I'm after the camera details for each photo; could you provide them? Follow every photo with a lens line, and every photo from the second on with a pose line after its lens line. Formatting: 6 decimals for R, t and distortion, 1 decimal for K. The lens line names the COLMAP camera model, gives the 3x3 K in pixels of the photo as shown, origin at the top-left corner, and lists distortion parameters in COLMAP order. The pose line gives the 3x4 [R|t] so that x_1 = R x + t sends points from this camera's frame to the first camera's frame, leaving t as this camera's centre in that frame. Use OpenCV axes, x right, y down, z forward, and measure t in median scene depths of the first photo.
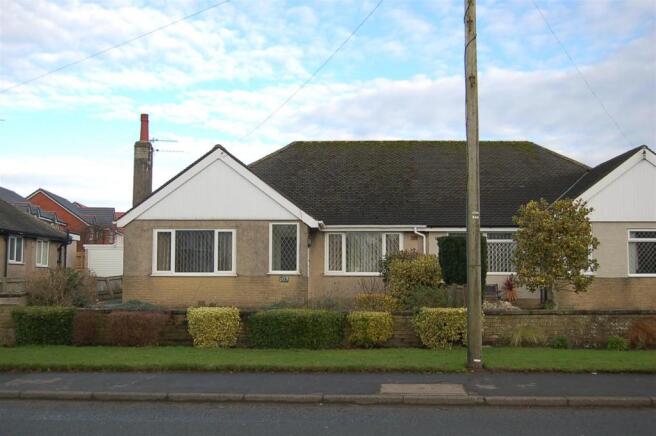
lens RADIAL K [[522.3, 0, 324.8], [0, 522.3, 225.4], [0, 0, 1]] dist [-0.097324, 0.059022]
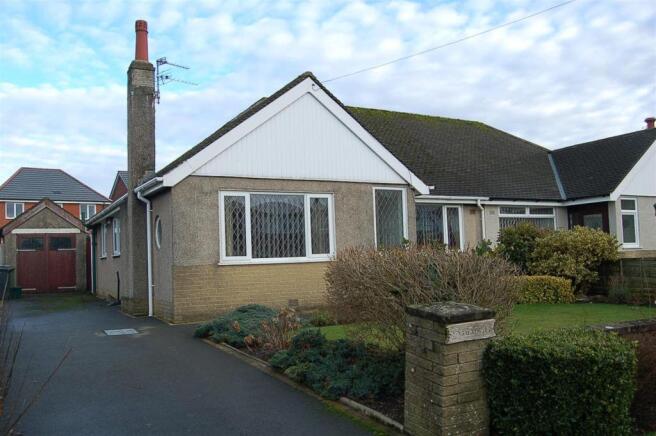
lens RADIAL K [[522.3, 0, 324.8], [0, 522.3, 225.4], [0, 0, 1]] dist [-0.097324, 0.059022]
pose [[0.916268, -0.003196, 0.400552, -0.462402], [-0.006298, 0.999730, 0.022383, 0.033264], [-0.400516, -0.023032, 0.916000, 0.354670]]
